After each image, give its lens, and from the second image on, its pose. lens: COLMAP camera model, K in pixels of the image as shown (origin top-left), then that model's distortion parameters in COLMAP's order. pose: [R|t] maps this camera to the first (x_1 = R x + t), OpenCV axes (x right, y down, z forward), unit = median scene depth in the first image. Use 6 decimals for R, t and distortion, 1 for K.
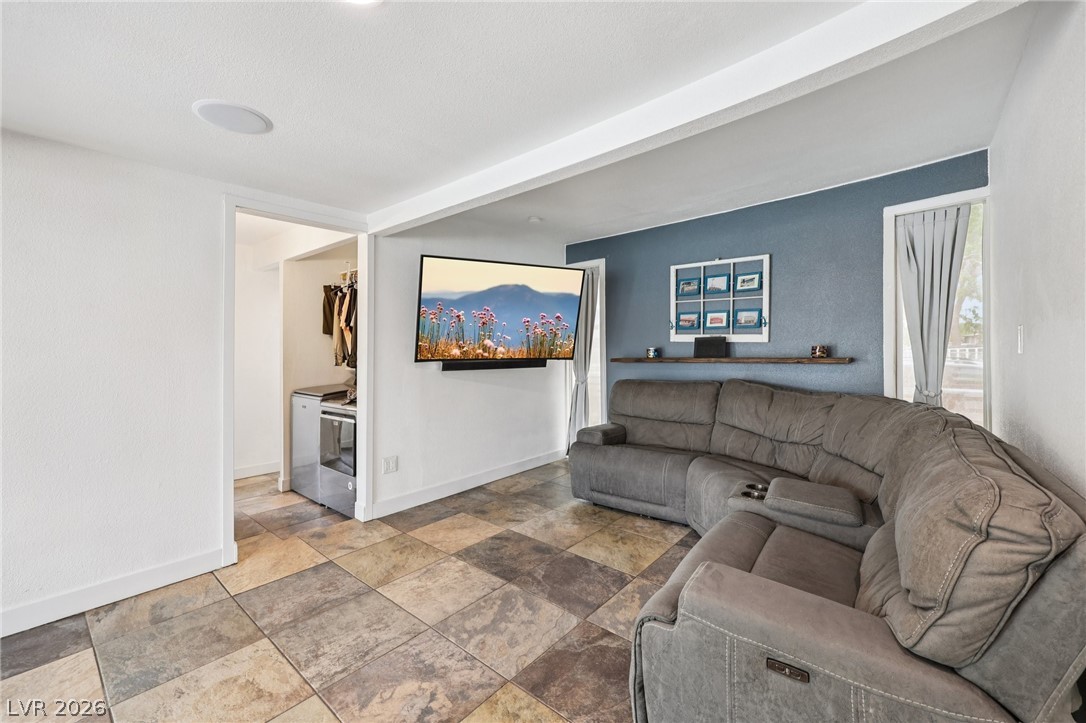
lens RADIAL K [[438.8, 0, 522.6], [0, 438.8, 352.5], [0, 0, 1]] dist [0.007531, -0.000415]
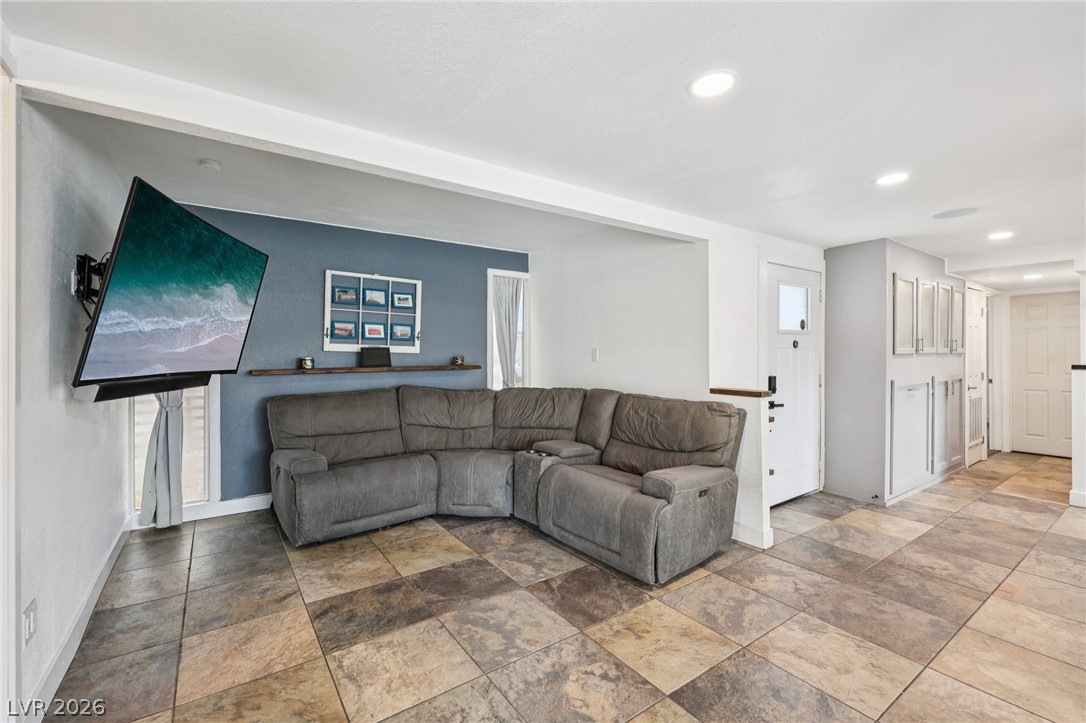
lens RADIAL K [[478.0, 0, 540.6], [0, 478.0, 357.2], [0, 0, 1]] dist [0.008984, -0.000583]
pose [[0.221429, 0.006876, 0.975152, -0.727144], [0.005728, 0.999949, -0.008351, 0.000002], [-0.975160, 0.007435, 0.221378, 0.437043]]
